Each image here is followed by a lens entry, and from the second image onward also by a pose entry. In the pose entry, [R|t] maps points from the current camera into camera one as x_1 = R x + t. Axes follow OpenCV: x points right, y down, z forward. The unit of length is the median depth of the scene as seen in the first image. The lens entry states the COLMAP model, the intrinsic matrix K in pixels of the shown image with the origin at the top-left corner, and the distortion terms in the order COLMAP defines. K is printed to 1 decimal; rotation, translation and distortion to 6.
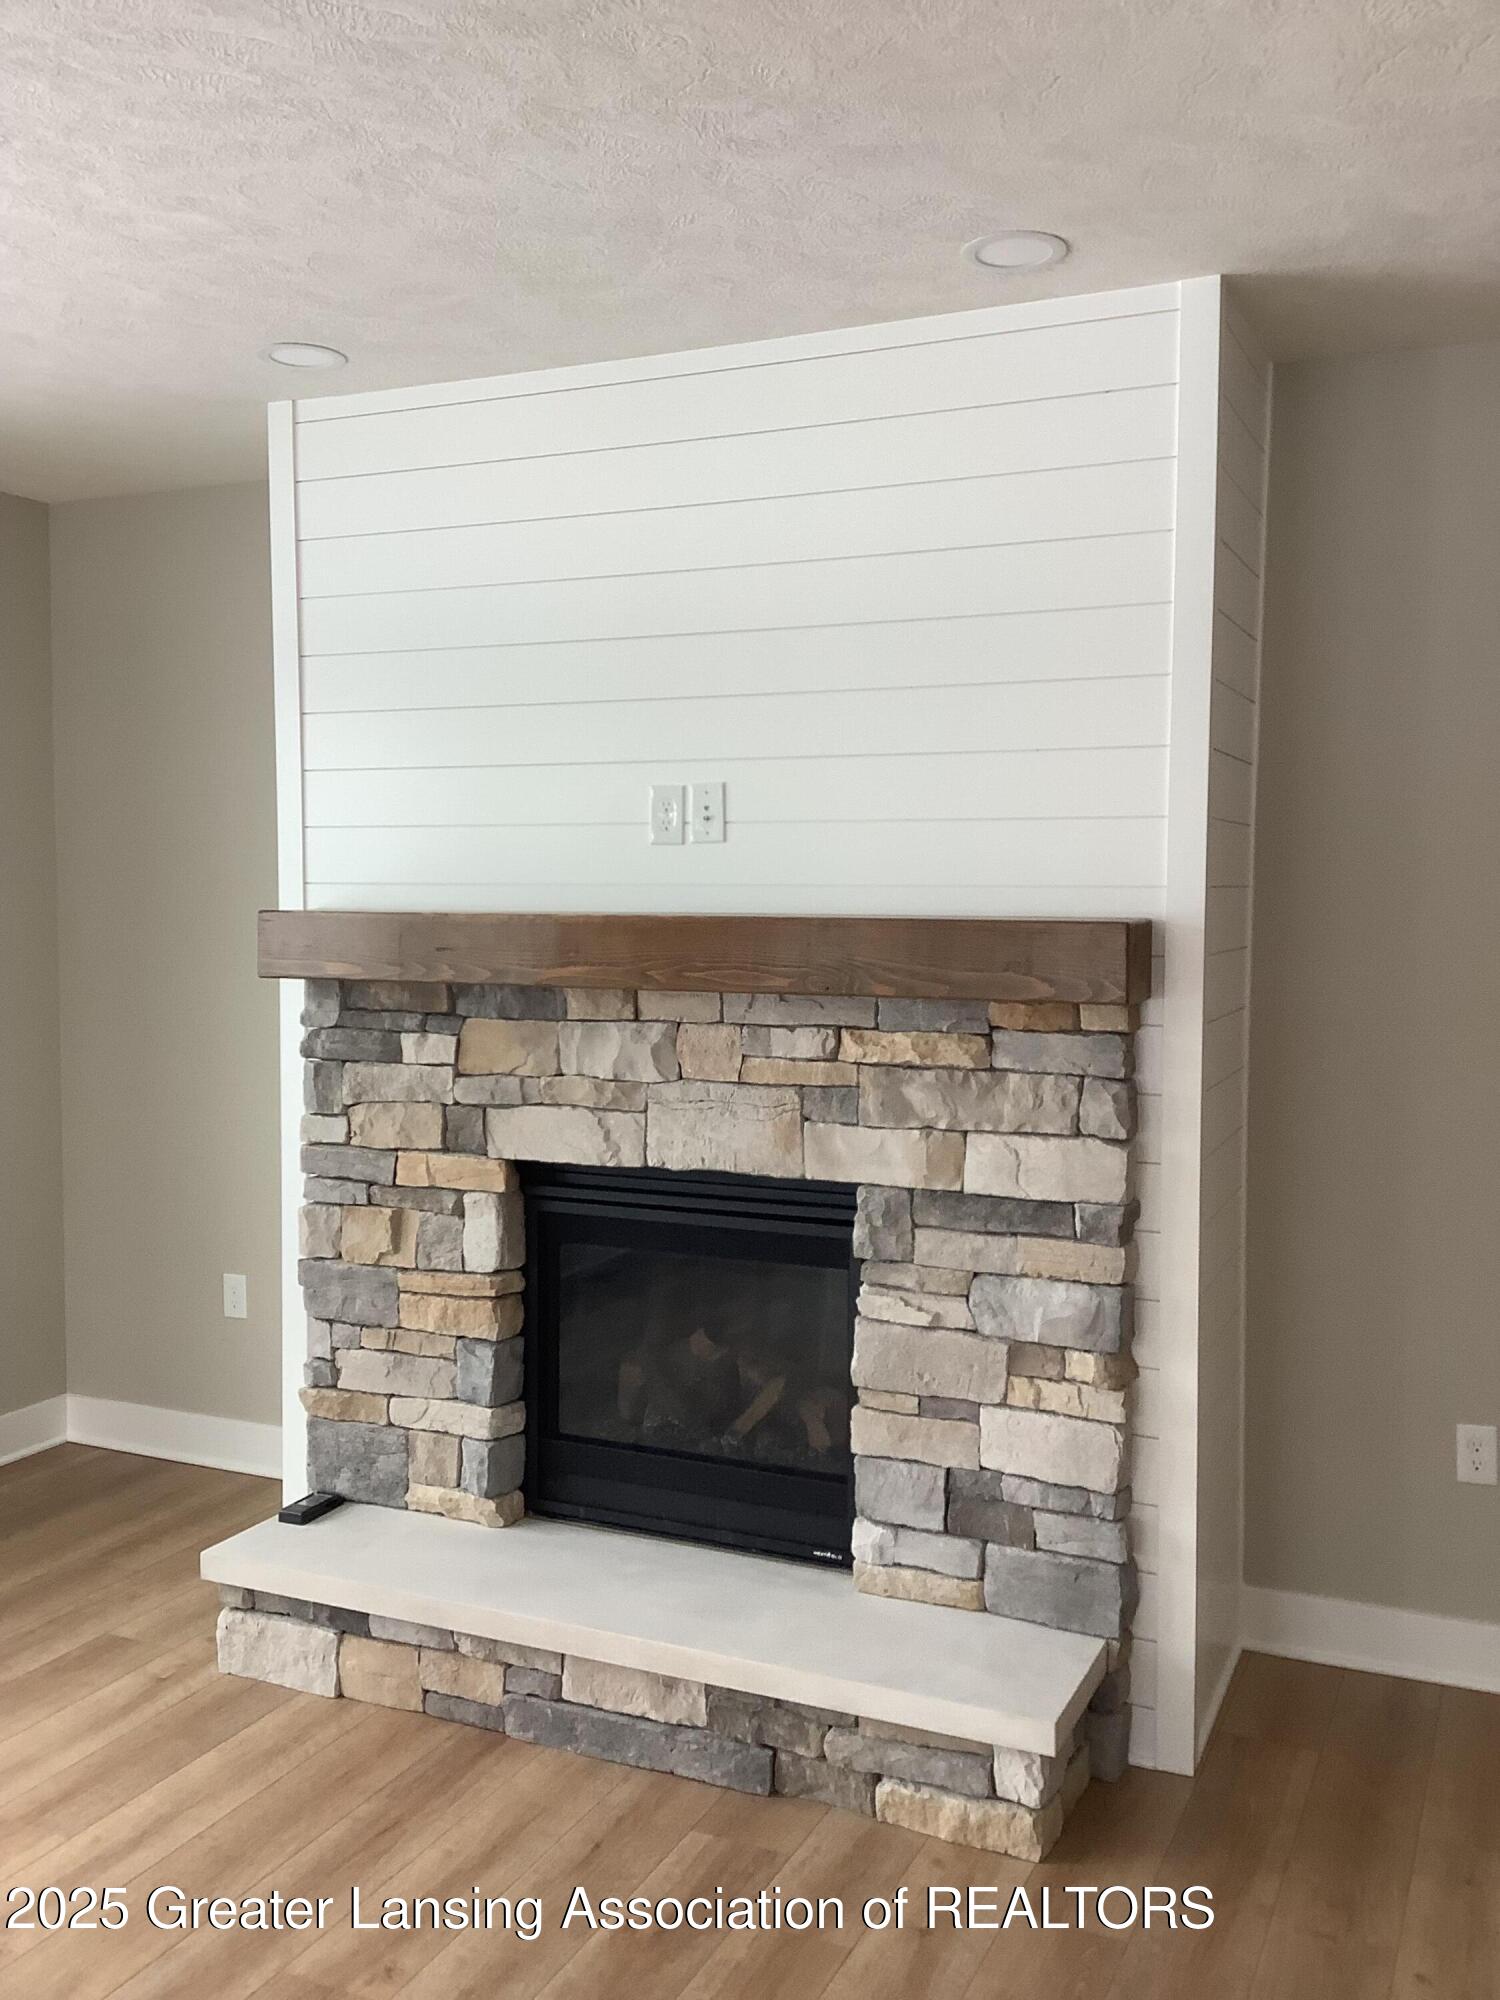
lens RADIAL K [[1802.0, 0, 702.9], [0, 1802.0, 999.8], [0, 0, 1]] dist [0.094080, -0.155334]
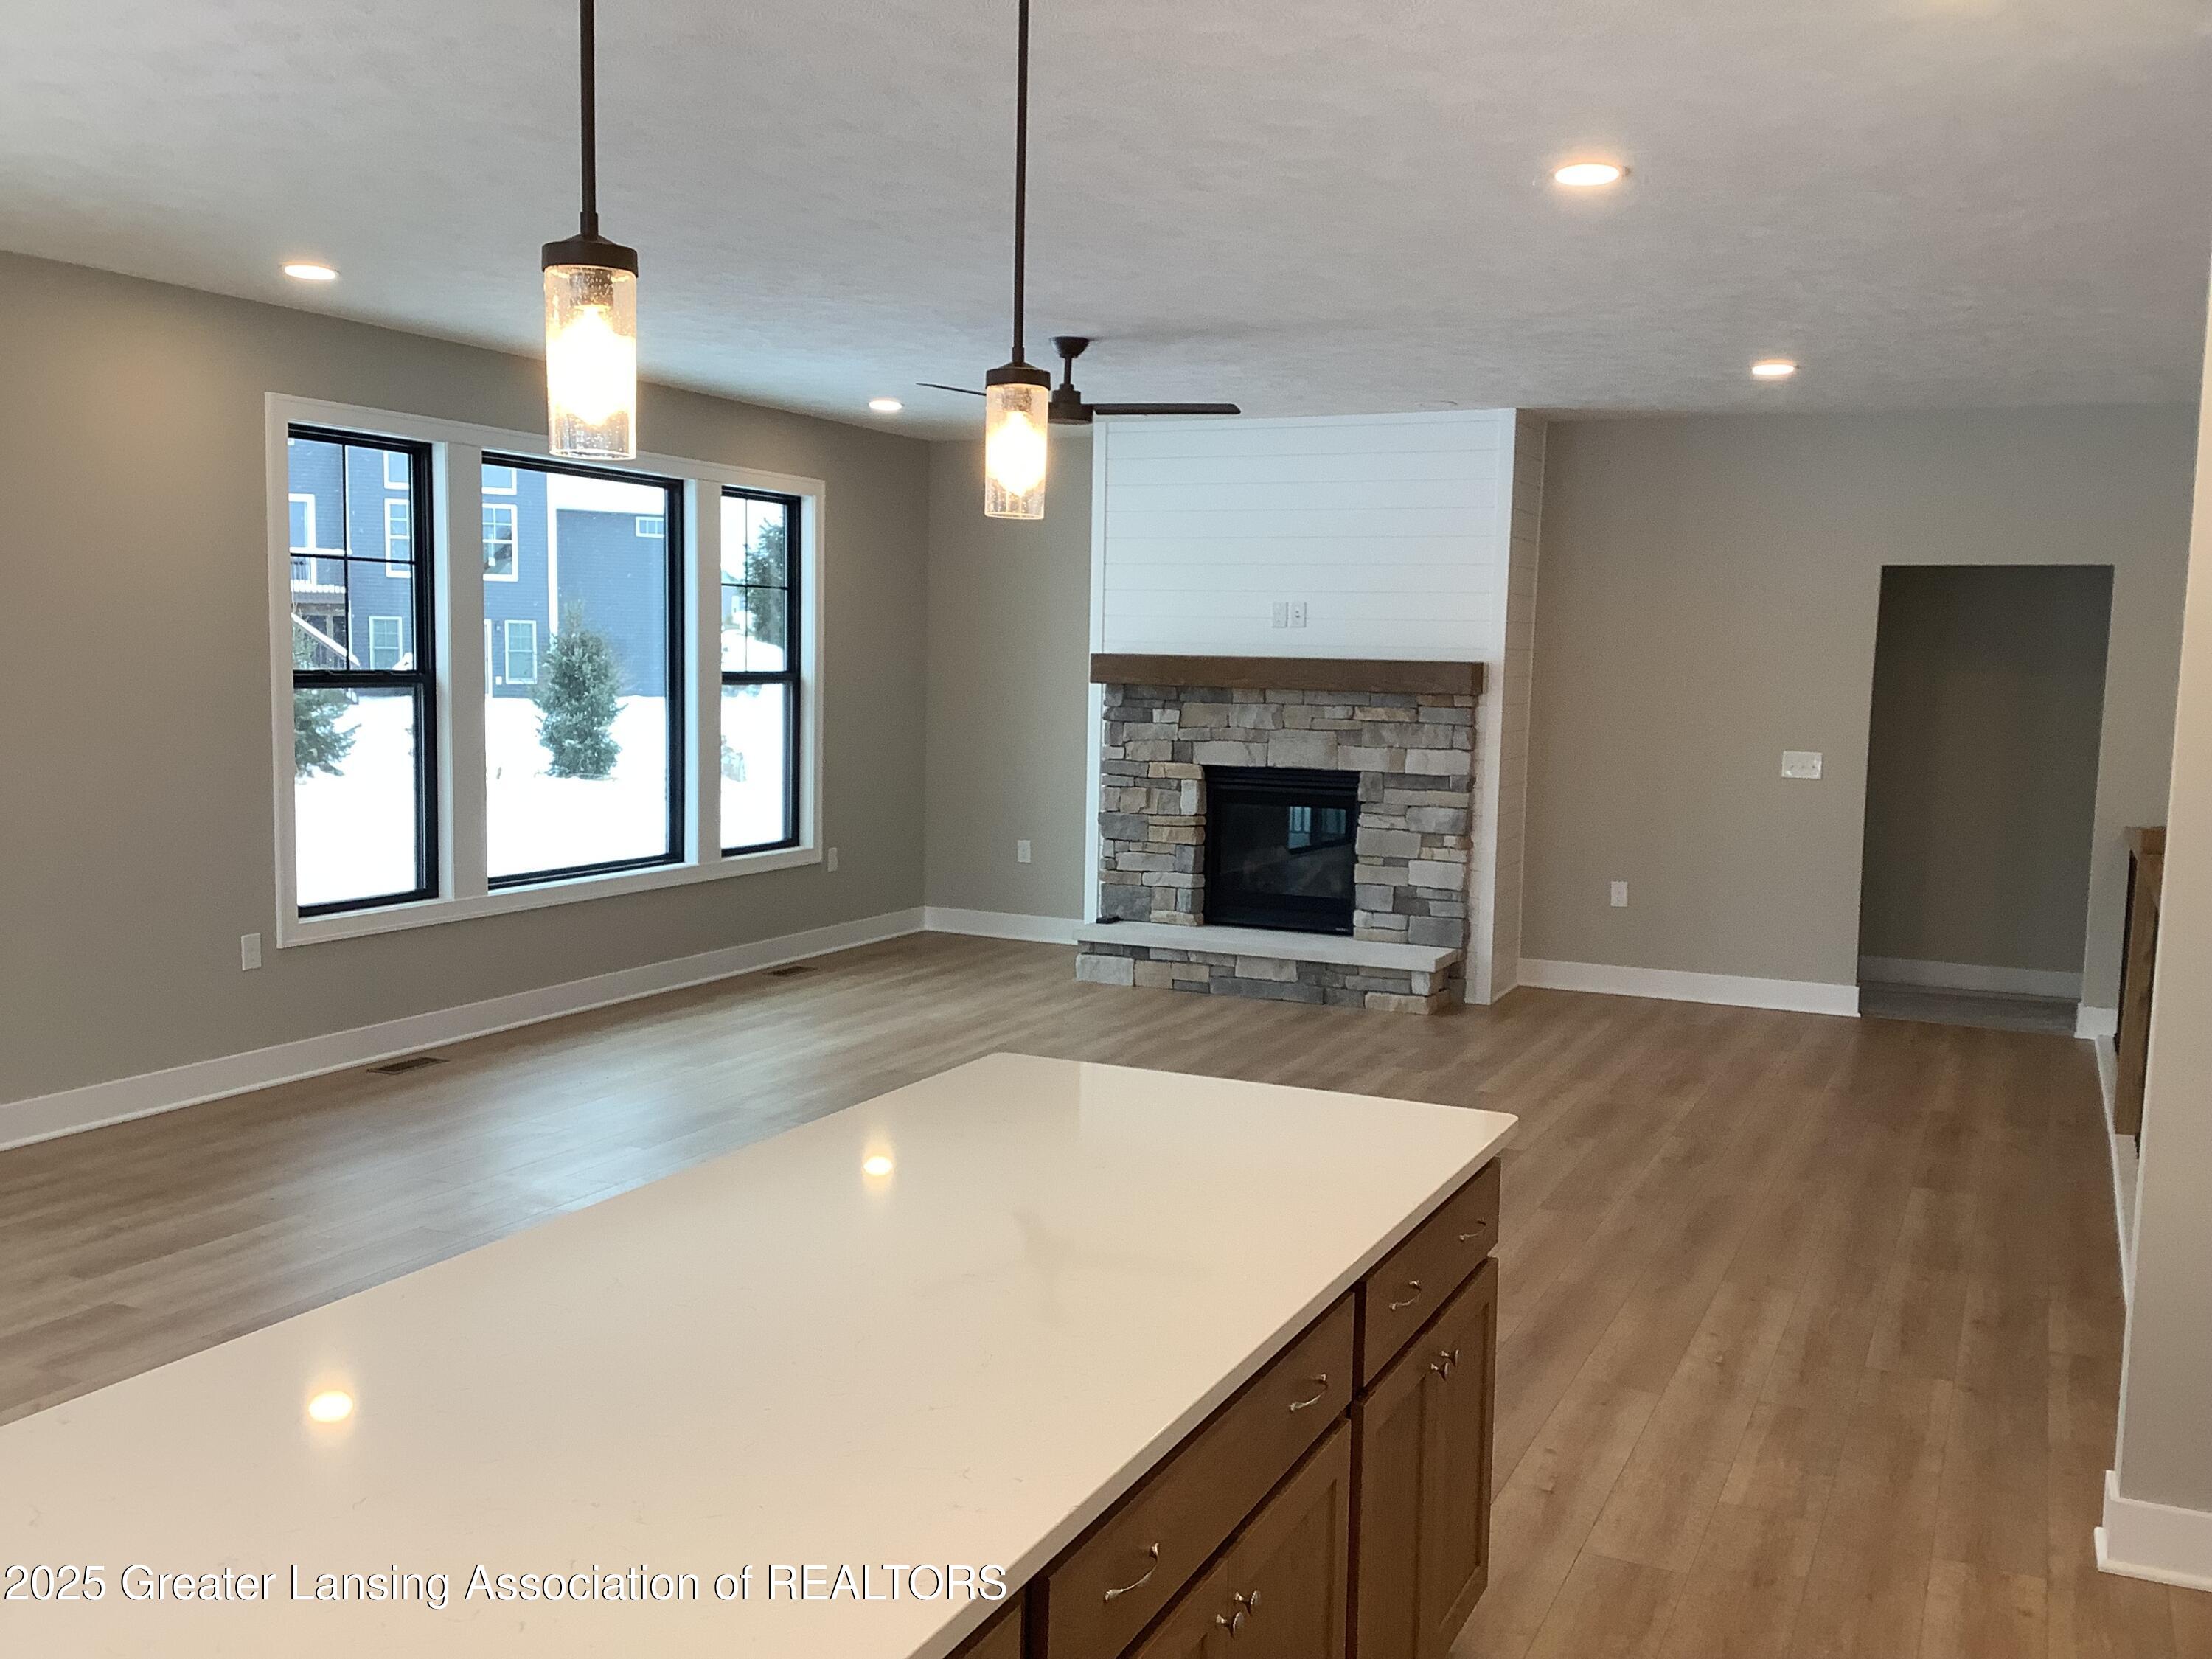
lens RADIAL K [[1993.0, 0, 1098.5], [0, 1993.0, 854.9], [0, 0, 1]] dist [0.094080, -0.155334]
pose [[0.999780, 0.018270, 0.010295, -0.285351], [-0.018690, 0.998930, 0.042295, 0.106516], [-0.009511, -0.042478, 0.999052, -1.641635]]
